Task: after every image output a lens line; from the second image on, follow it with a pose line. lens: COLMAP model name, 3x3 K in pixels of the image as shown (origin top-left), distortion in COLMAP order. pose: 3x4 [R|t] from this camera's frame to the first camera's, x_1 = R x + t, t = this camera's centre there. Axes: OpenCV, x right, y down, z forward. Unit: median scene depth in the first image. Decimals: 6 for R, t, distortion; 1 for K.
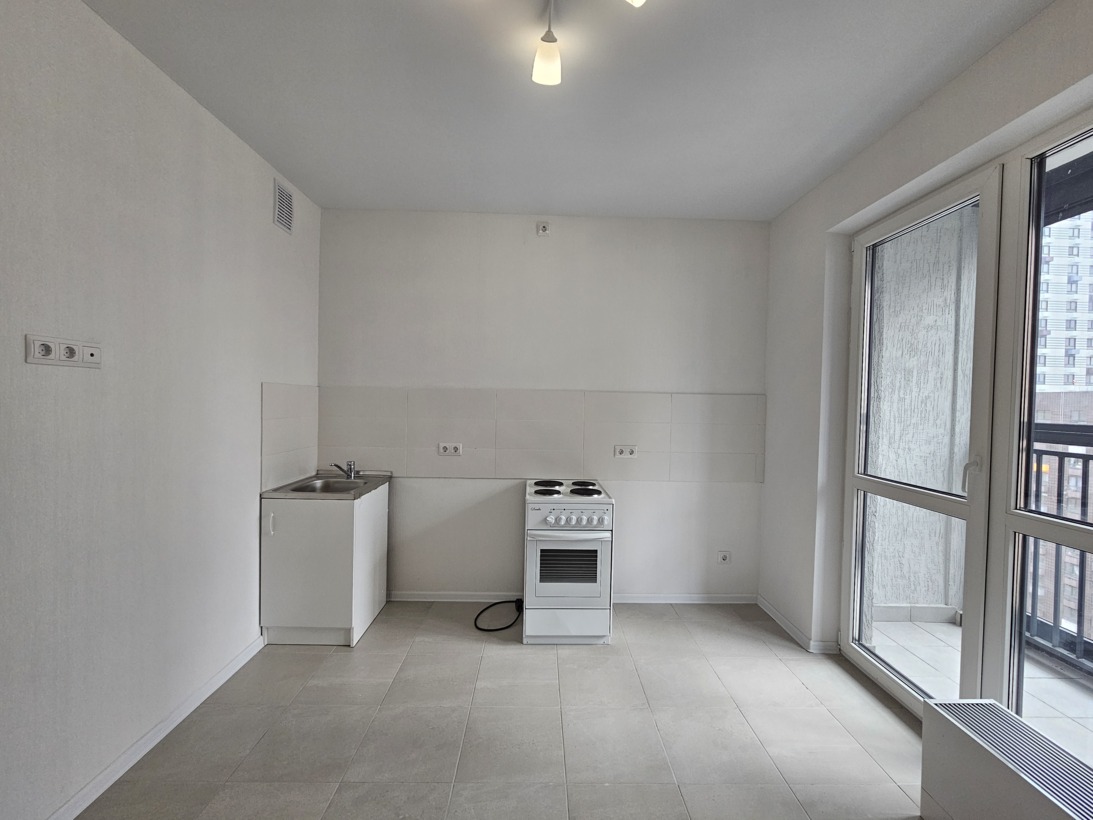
lens RADIAL K [[447.8, 0, 546.3], [0, 447.8, 406.7], [0, 0, 1]] dist [-0.001880, -0.000085]
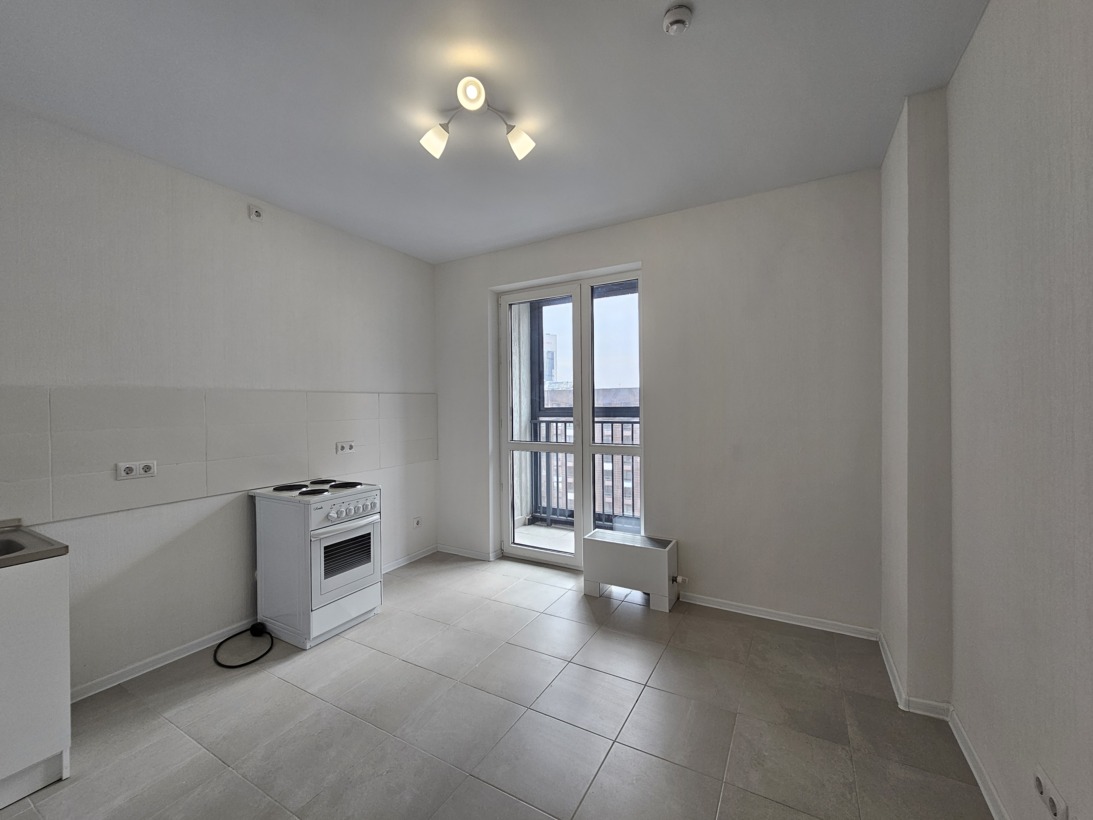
lens RADIAL K [[447.8, 0, 546.3], [0, 447.8, 406.7], [0, 0, 1]] dist [-0.001880, -0.000085]
pose [[0.510178, -0.031240, 0.859502, -0.602709], [0.035321, 0.999258, 0.015354, 0.003512], [-0.859343, 0.022525, 0.510903, 0.040093]]
